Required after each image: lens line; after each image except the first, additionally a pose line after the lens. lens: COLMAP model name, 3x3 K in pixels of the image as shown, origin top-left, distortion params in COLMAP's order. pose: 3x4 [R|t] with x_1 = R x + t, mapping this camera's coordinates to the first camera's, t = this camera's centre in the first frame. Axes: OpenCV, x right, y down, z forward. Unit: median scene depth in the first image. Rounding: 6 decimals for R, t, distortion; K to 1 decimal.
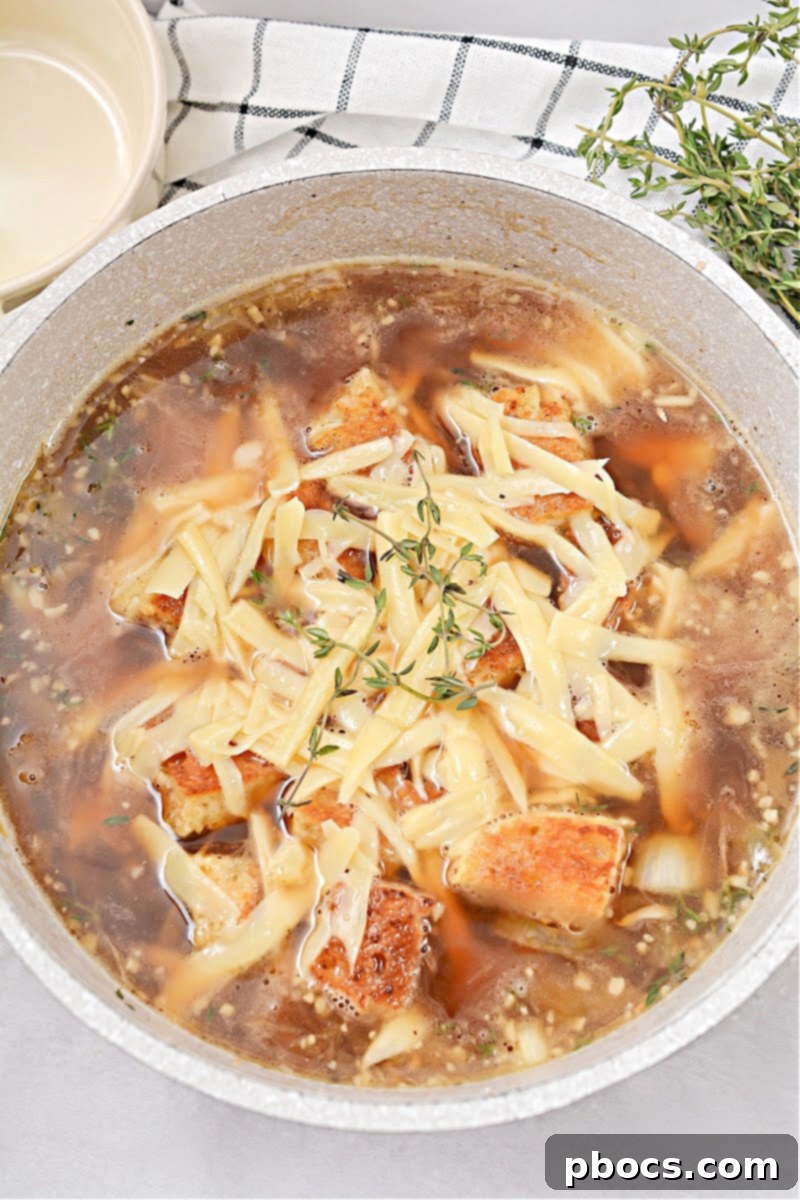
lens RADIAL K [[2127.2, 0, 400.0], [0, 2127.2, 600.0], [0, 0, 1]] dist [0.056529, -0.179605]
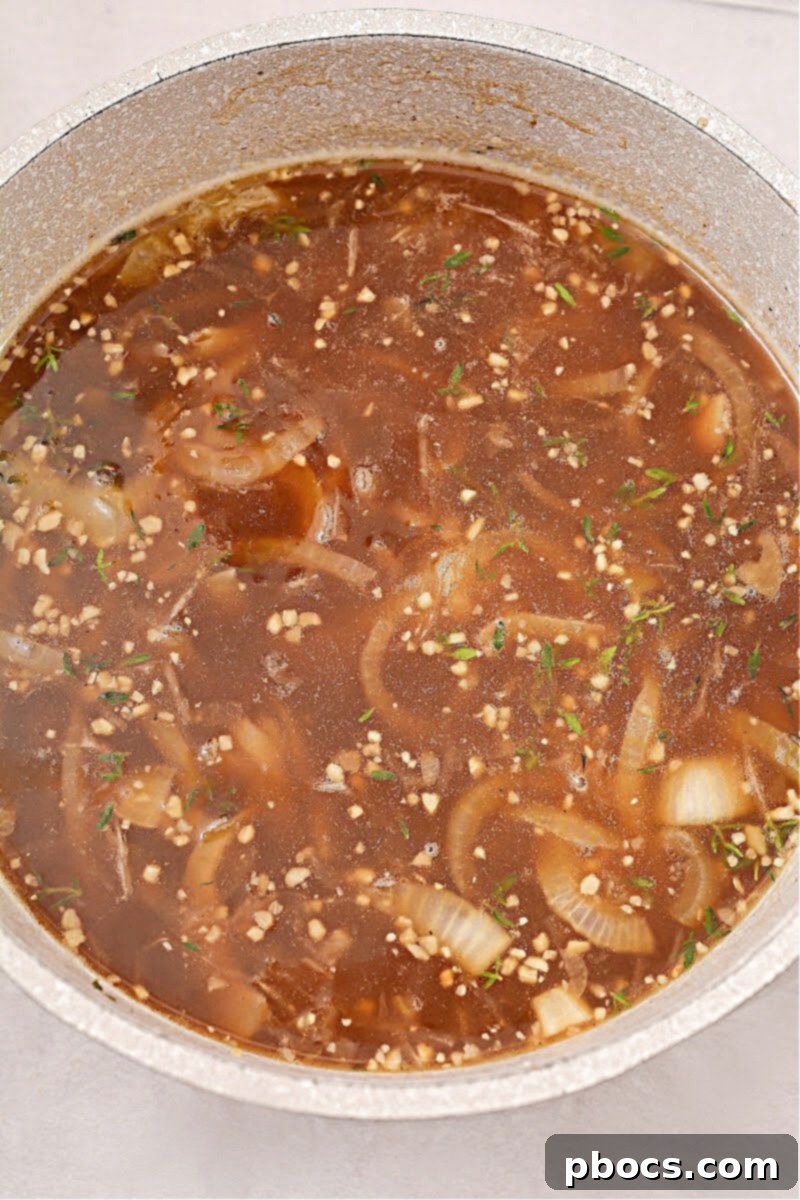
lens RADIAL K [[2127.2, 0, 400.0], [0, 2127.2, 600.0], [0, 0, 1]] dist [0.056529, -0.179605]
pose [[0.997696, -0.062835, 0.025579, -0.018858], [0.063116, 0.997953, -0.010300, 0.041150], [-0.024879, 0.011890, 0.999620, 0.113564]]
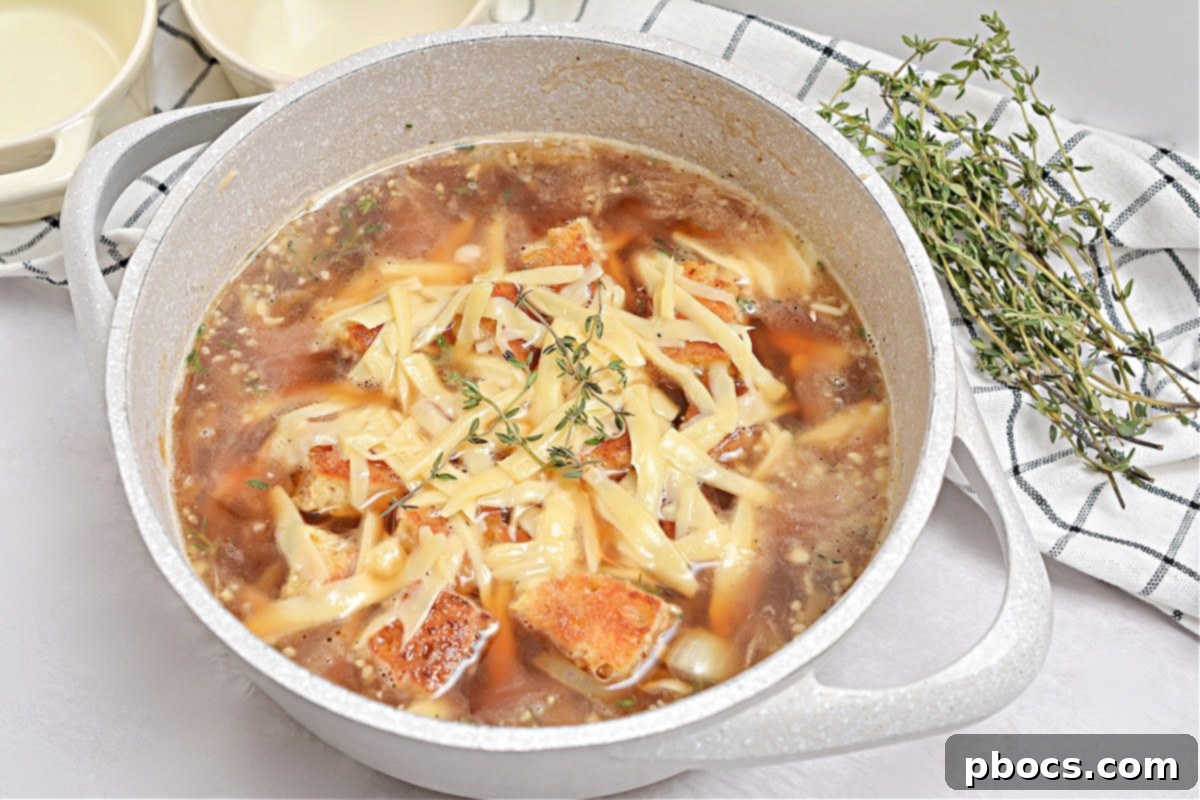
lens RADIAL K [[2127.2, 0, 599.0], [0, 2127.2, 376.8], [0, 0, 1]] dist [0.056529, -0.179605]
pose [[0.952780, 0.263316, -0.151245, 0.203285], [-0.295277, 0.919612, -0.259085, 0.291643], [0.070866, 0.291510, 0.953939, -0.119735]]
